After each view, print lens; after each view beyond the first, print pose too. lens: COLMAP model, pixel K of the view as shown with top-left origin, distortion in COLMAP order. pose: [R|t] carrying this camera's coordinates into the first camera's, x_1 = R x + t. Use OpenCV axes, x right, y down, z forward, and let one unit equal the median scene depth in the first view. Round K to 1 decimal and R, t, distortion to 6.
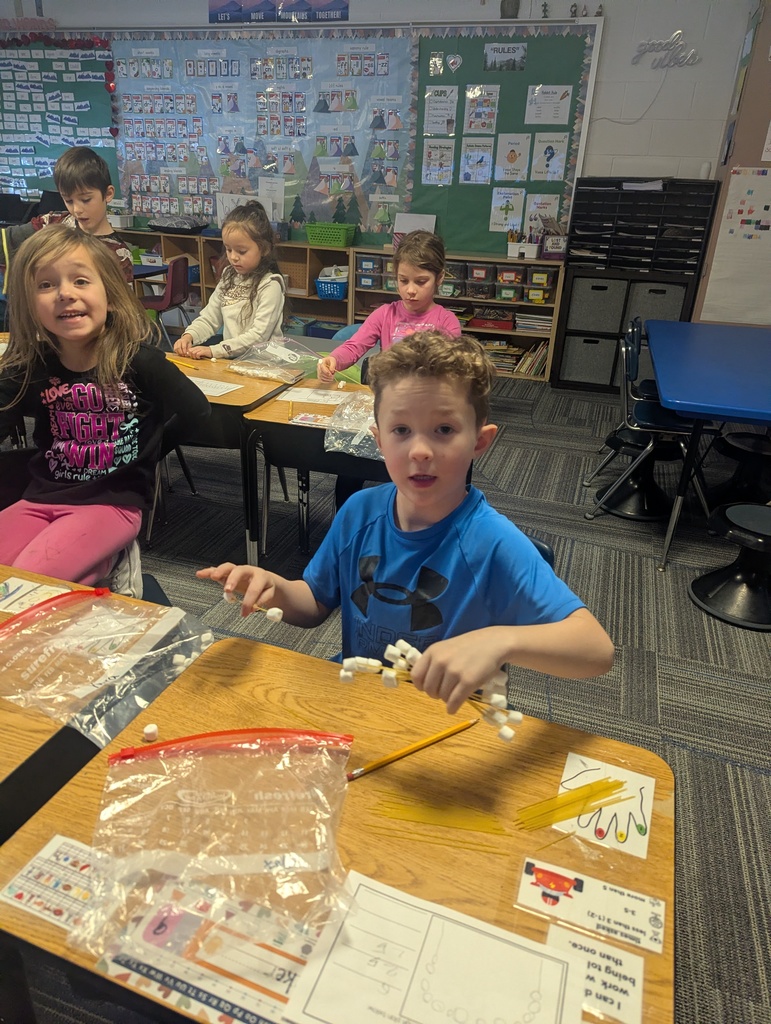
lens RADIAL K [[732.0, 0, 379.3], [0, 732.0, 514.4], [0, 0, 1]] dist [0.061158, -0.048651]
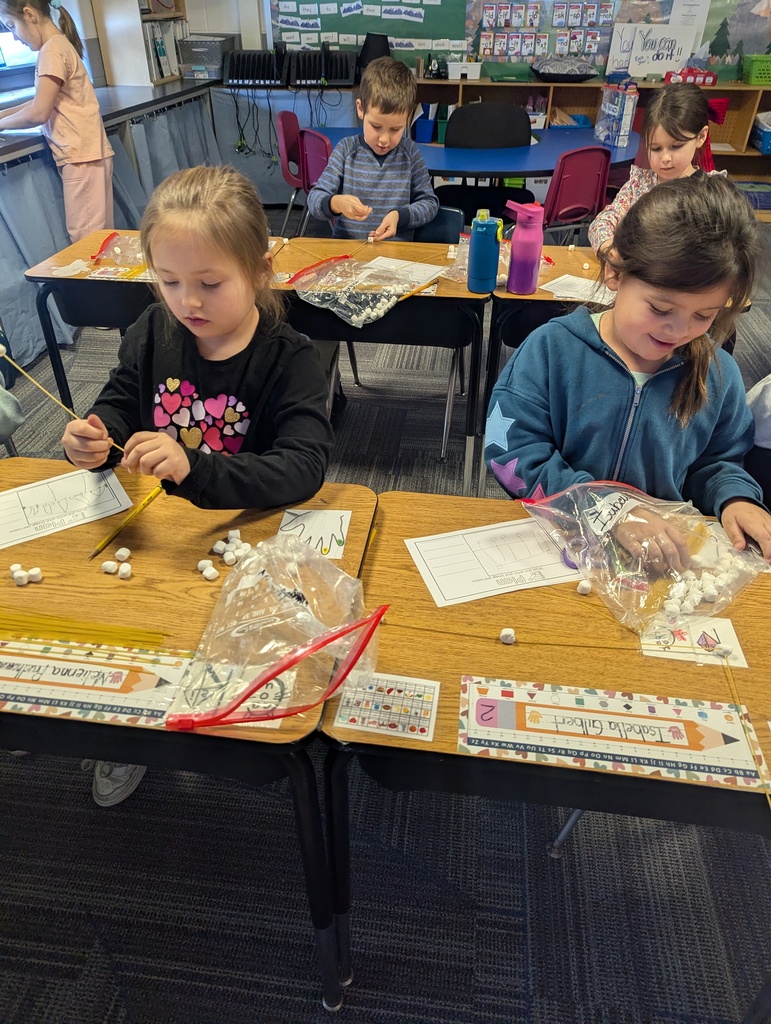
lens RADIAL K [[702.1, 0, 381.9], [0, 702.1, 517.3], [0, 0, 1]] dist [0.004033, 0.007556]
pose [[0.985647, -0.127198, 0.110999, -0.664693], [0.100326, 0.970135, 0.220847, -0.115234], [-0.135775, -0.206541, 0.968972, 0.192575]]
